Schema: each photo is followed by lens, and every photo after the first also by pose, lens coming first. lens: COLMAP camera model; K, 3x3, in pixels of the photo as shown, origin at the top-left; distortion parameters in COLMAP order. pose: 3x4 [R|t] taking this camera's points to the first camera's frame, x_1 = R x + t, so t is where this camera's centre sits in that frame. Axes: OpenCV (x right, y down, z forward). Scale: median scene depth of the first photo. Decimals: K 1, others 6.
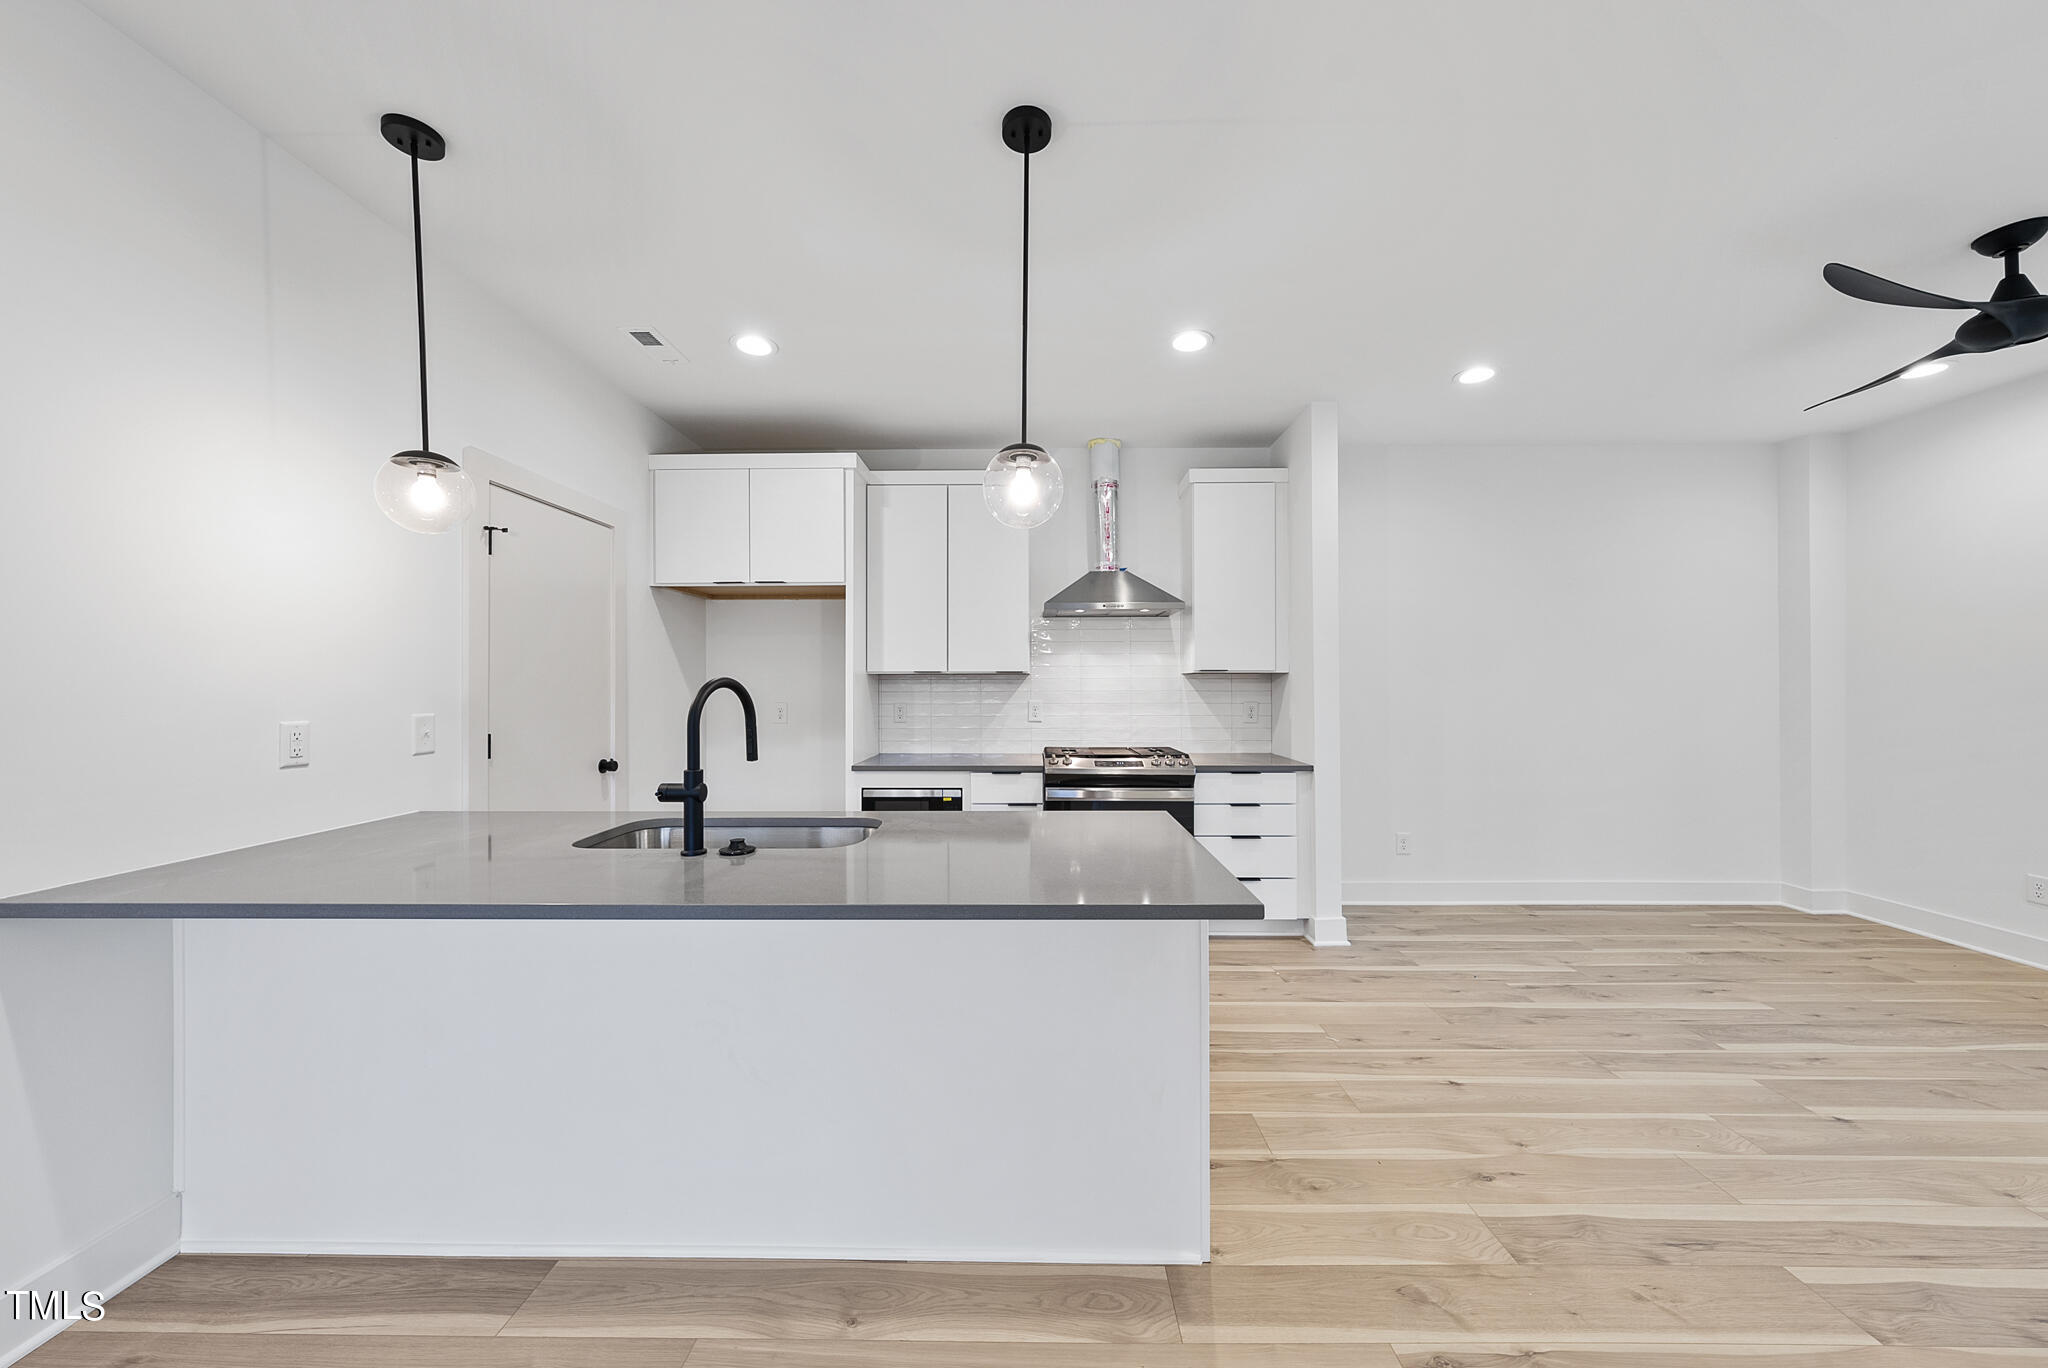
lens RADIAL K [[708.9, 0, 1027.3], [0, 708.9, 682.7], [0, 0, 1]] dist [-0.001989, 0.000303]
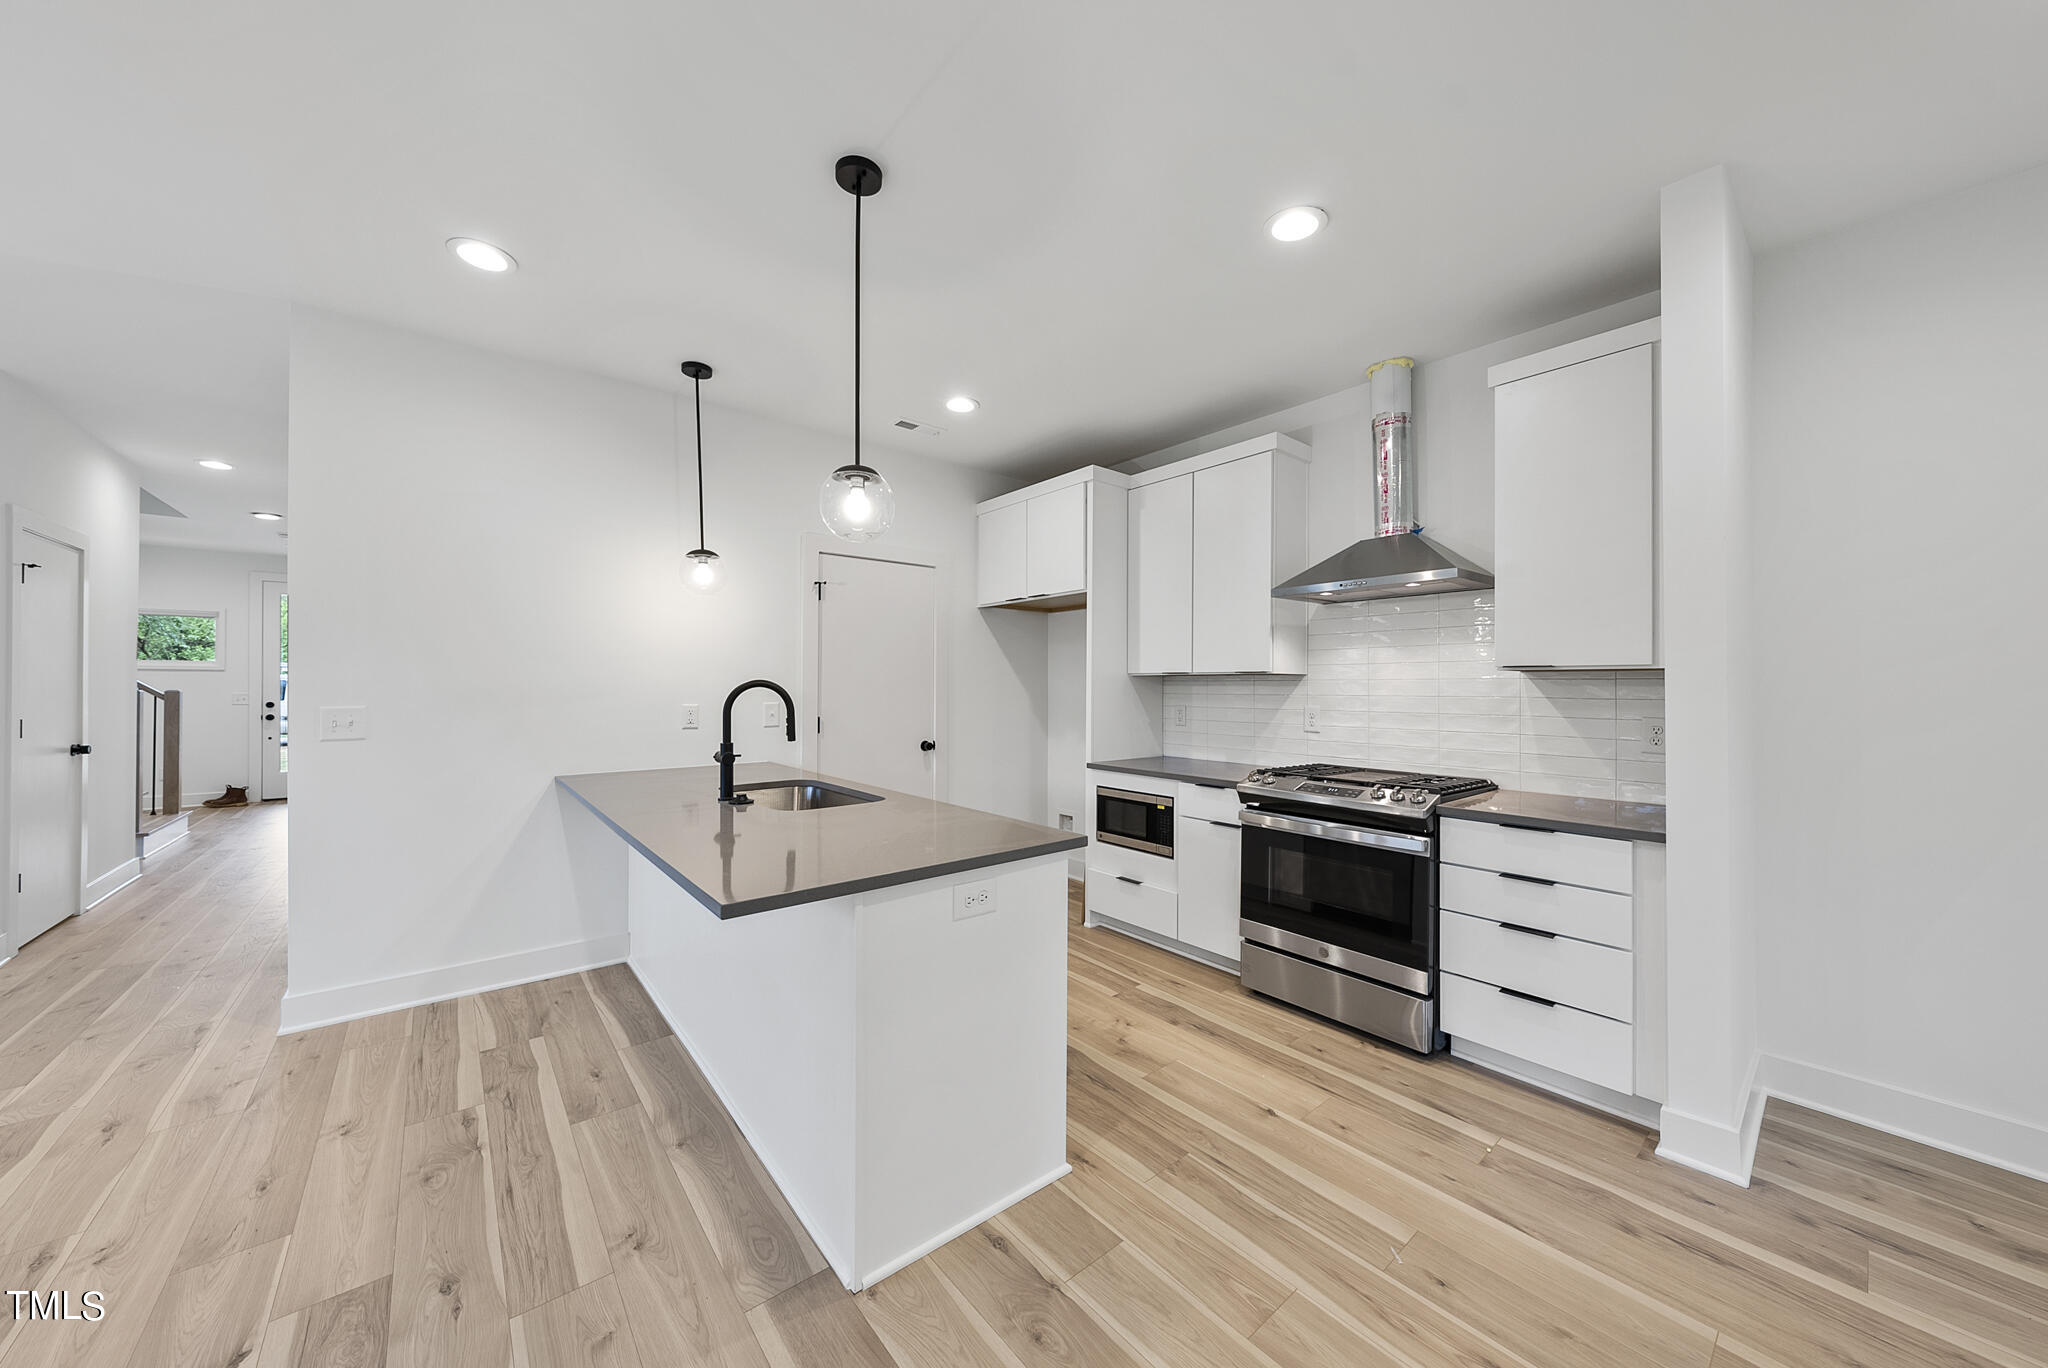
lens RADIAL K [[708.9, 0, 1022.3], [0, 708.9, 684.9], [0, 0, 1]] dist [-0.001989, 0.000303]
pose [[0.645066, 0.002526, -0.764123, 0.547468], [-0.002714, 0.999996, 0.001015, 0.000123], [0.764122, 0.001419, 0.645070, 0.271952]]
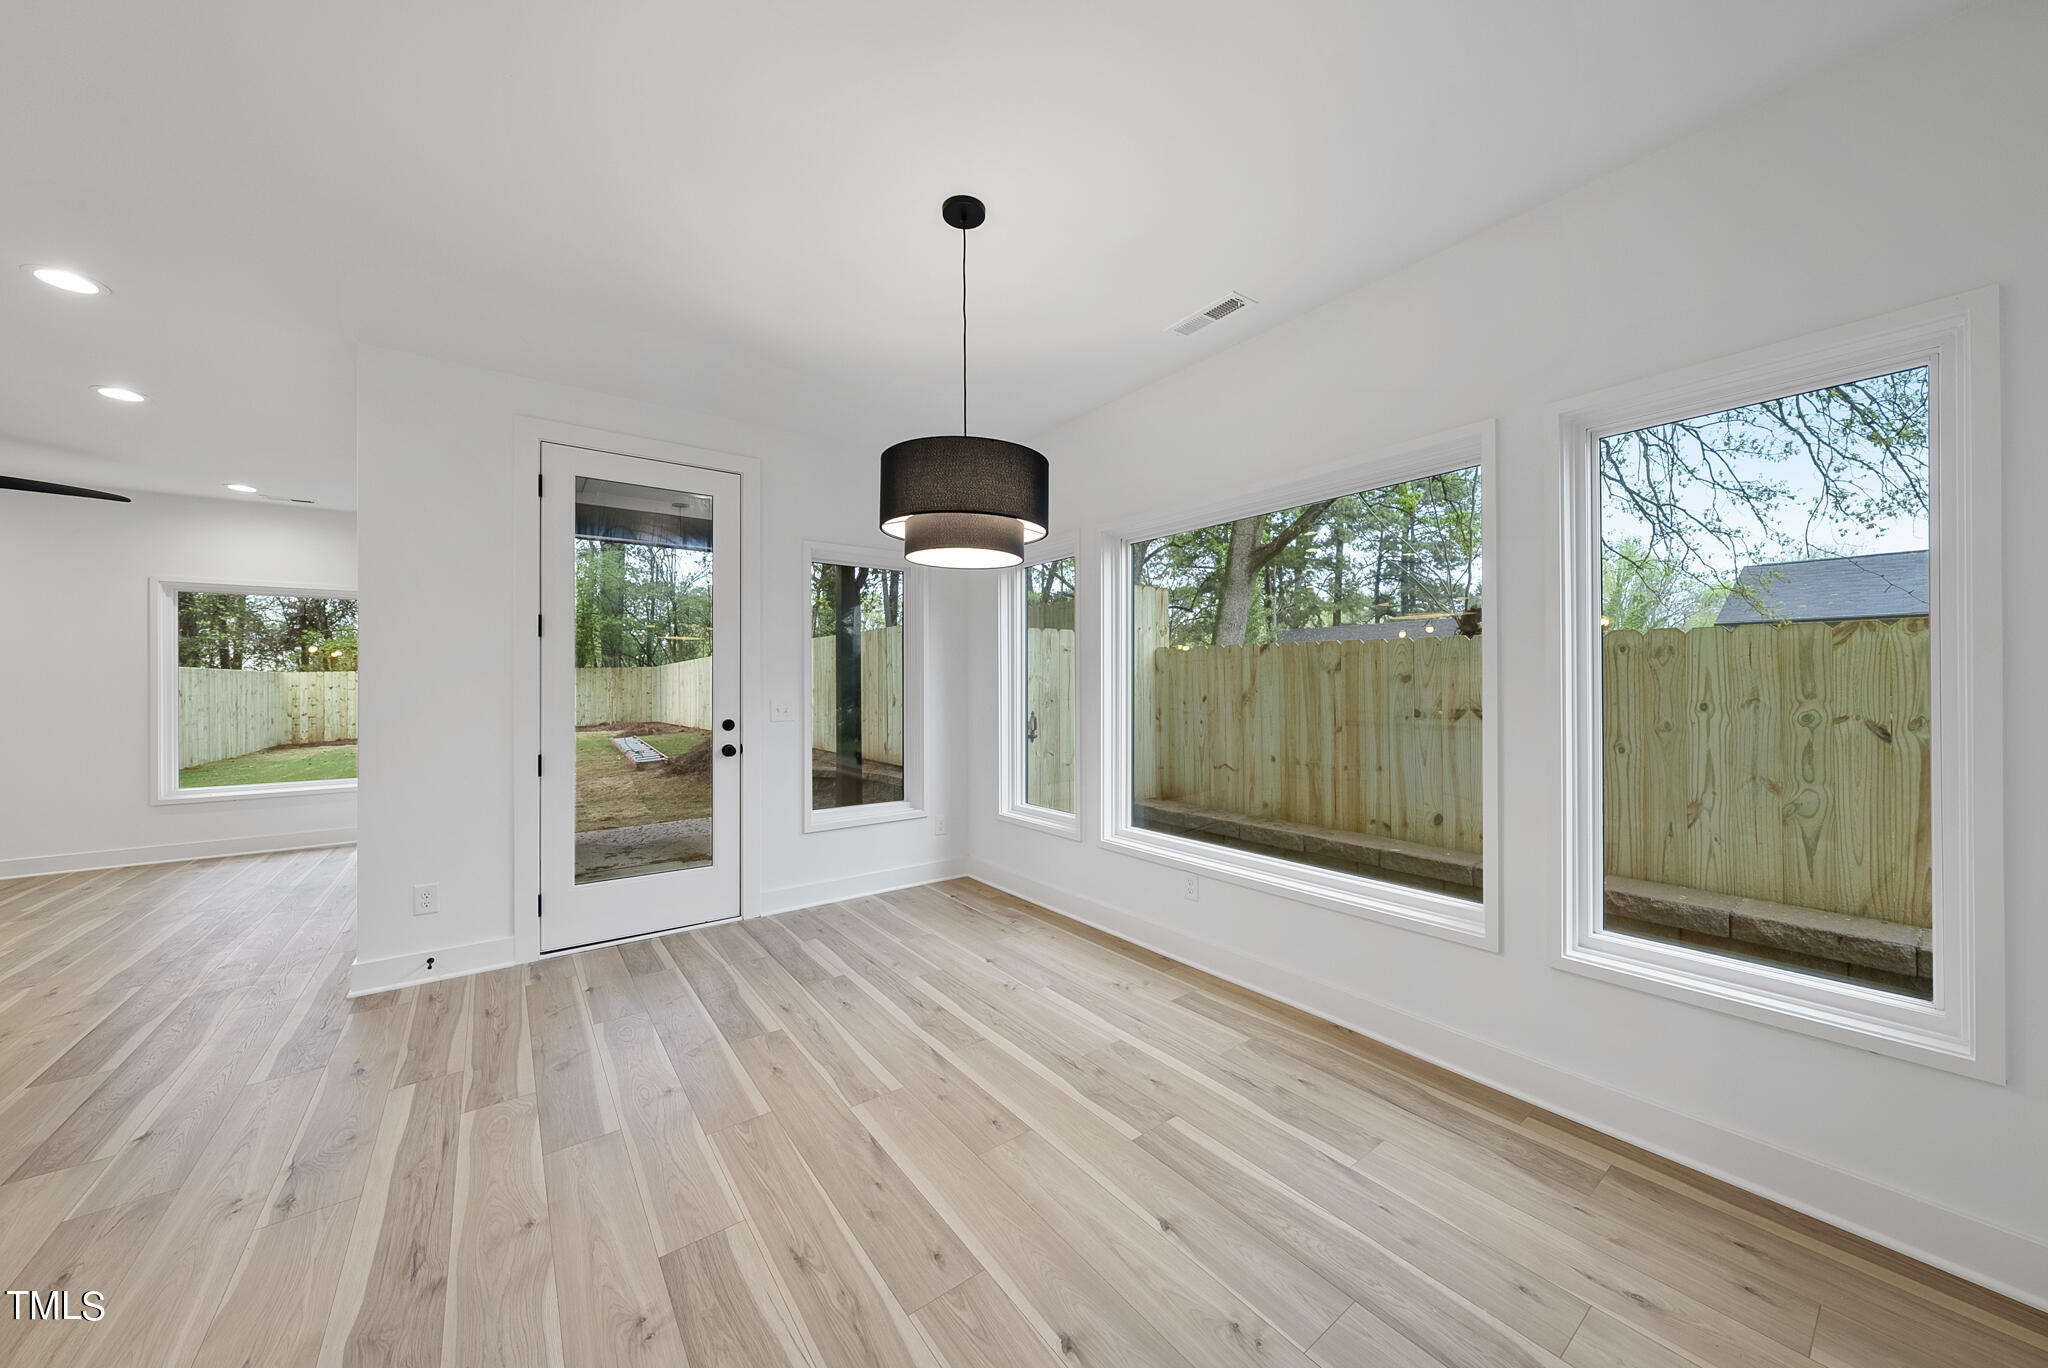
lens RADIAL K [[708.9, 0, 1028.5], [0, 708.9, 681.5], [0, 0, 1]] dist [-0.001989, 0.000303]
pose [[-0.608807, 0.007829, 0.793280, -1.041882], [0.002100, 0.999964, -0.008257, 0.002787], [-0.793316, -0.003361, -0.608801, -0.050273]]
